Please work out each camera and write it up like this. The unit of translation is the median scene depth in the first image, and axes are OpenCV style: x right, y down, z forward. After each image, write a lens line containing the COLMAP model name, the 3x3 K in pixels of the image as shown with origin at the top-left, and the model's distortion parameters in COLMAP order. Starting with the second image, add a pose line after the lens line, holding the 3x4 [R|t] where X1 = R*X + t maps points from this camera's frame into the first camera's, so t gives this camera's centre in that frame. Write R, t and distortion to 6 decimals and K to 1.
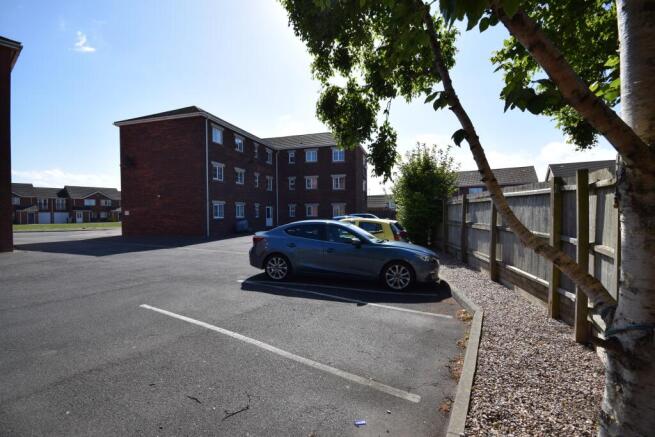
lens RADIAL K [[282.7, 0, 327.5], [0, 282.7, 218.5], [0, 0, 1]] dist [0.001951, -0.008637]
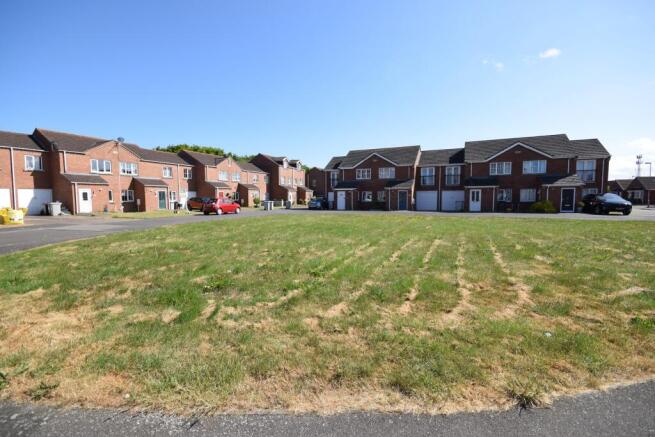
lens RADIAL K [[282.7, 0, 327.5], [0, 282.7, 218.5], [0, 0, 1]] dist [0.001951, -0.008637]
pose [[0.187222, 0.079493, -0.979096, -0.893004], [-0.010440, 0.996825, 0.078936, -0.017738], [0.982262, -0.004556, 0.187457, 1.306254]]
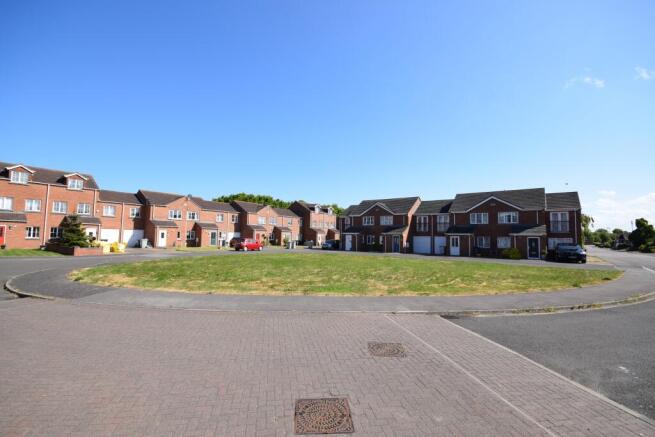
lens RADIAL K [[282.7, 0, 327.5], [0, 282.7, 218.5], [0, 0, 1]] dist [0.001951, -0.008637]
pose [[-0.021438, -0.056592, -0.998167, -0.628732], [-0.032028, 0.997923, -0.055890, -0.037753], [0.999257, 0.030771, -0.023206, 1.506415]]
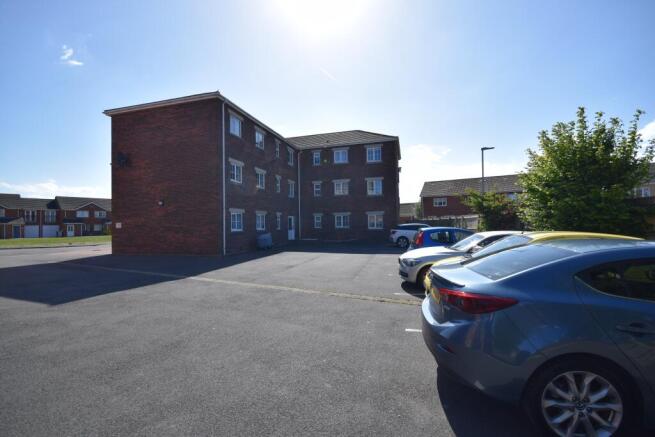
lens RADIAL K [[282.7, 0, 327.5], [0, 282.7, 218.5], [0, 0, 1]] dist [0.001951, -0.008637]
pose [[0.999952, -0.008362, 0.005124, -0.102845], [0.008550, 0.999244, -0.037930, -0.002816], [-0.004803, 0.037972, 0.999267, 0.163404]]
